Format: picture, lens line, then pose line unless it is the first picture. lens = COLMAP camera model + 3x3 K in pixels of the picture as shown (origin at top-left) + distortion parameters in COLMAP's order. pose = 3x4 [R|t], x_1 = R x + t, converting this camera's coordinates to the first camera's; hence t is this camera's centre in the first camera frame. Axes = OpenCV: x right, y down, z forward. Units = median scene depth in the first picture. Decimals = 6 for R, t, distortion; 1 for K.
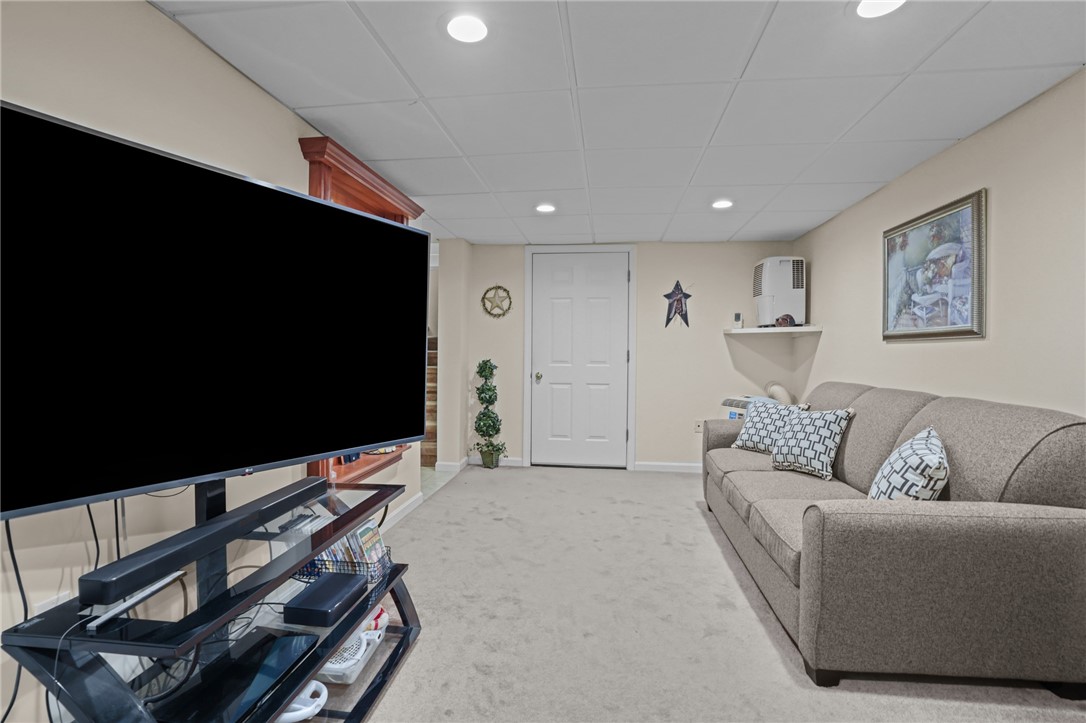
lens RADIAL K [[504.9, 0, 558.8], [0, 504.9, 350.2], [0, 0, 1]] dist [-0.054104, 0.019845]
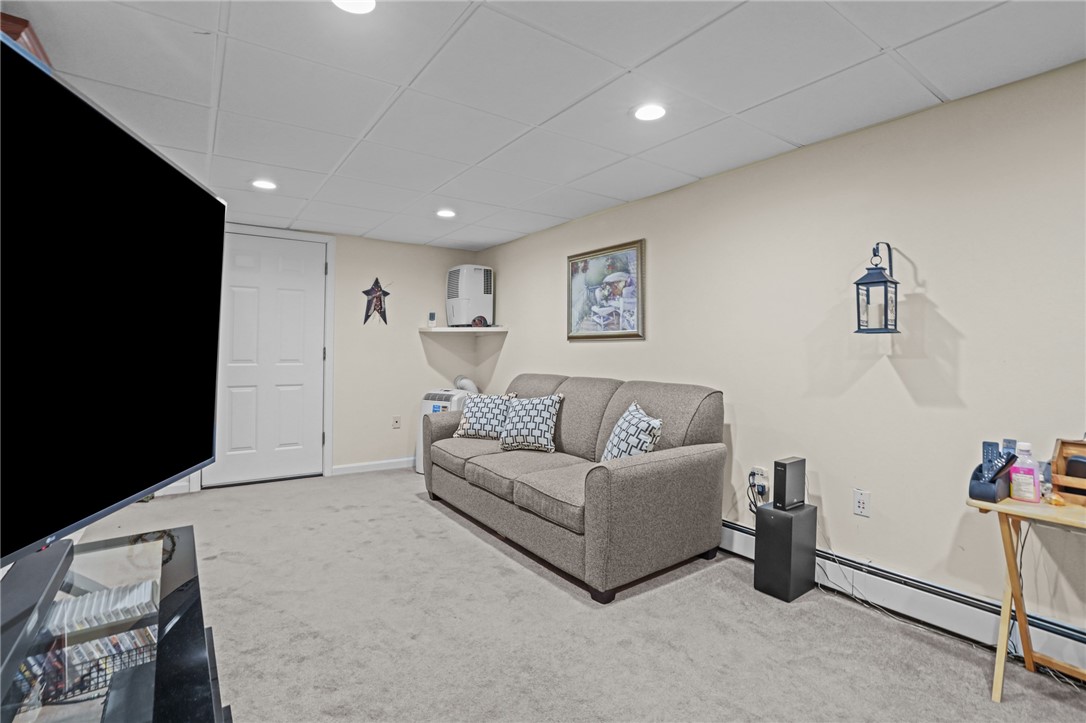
lens RADIAL K [[504.9, 0, 550.7], [0, 504.9, 327.0], [0, 0, 1]] dist [-0.054104, 0.019845]
pose [[0.747629, 0.024646, 0.663659, -0.296434], [0.000113, 0.999306, -0.037237, -0.005568], [-0.664117, 0.027914, 0.747108, 0.047988]]
